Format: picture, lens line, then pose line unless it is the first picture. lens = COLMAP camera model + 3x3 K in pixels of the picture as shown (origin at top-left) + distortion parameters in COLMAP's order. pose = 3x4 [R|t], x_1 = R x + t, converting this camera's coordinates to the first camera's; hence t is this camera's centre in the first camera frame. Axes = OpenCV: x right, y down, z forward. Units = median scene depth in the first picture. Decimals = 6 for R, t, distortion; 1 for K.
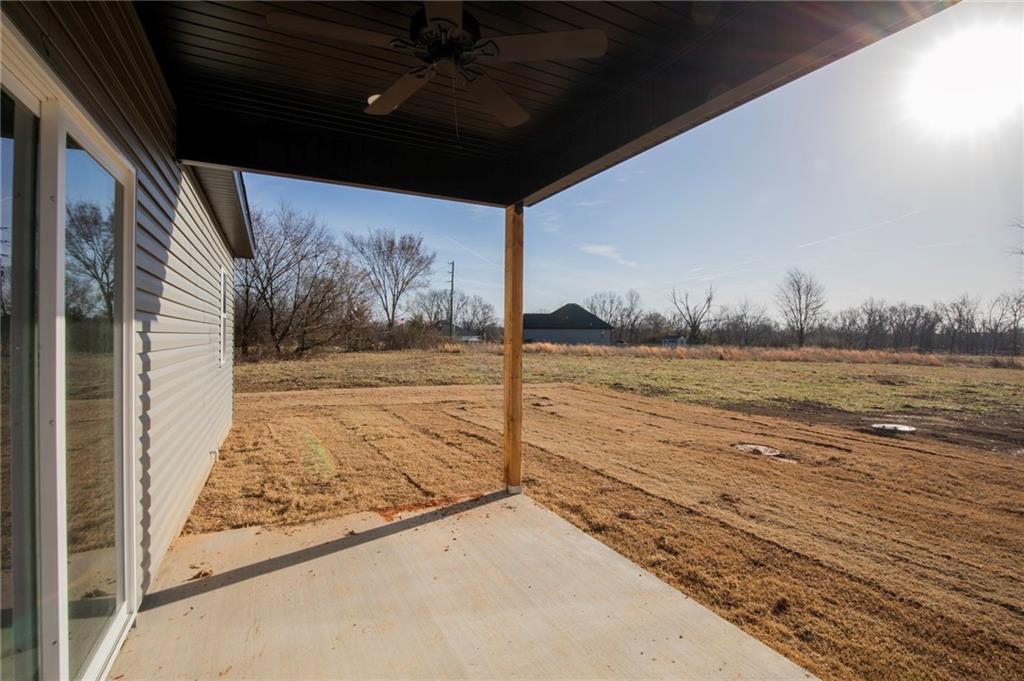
lens RADIAL K [[478.6, 0, 534.1], [0, 478.6, 340.8], [0, 0, 1]] dist [0.000365, 0.000191]
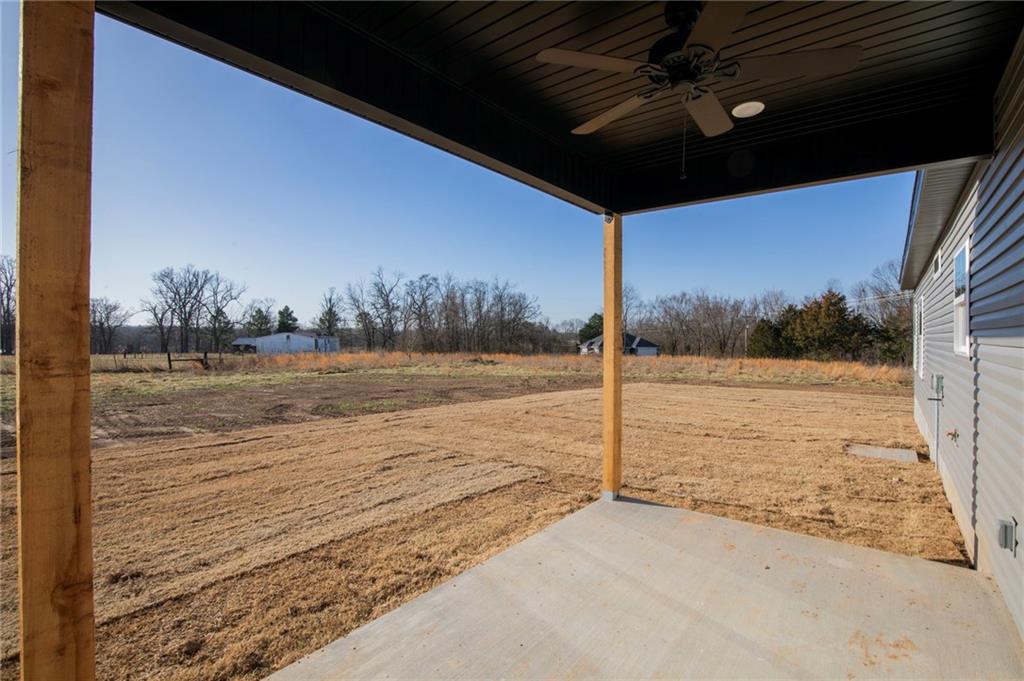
lens RADIAL K [[478.6, 0, 534.1], [0, 478.6, 340.8], [0, 0, 1]] dist [0.000365, 0.000191]
pose [[-0.414296, -0.010516, 0.910081, -0.526282], [-0.006198, 0.999943, 0.008733, -0.010008], [-0.910121, -0.002023, -0.414338, 0.918188]]
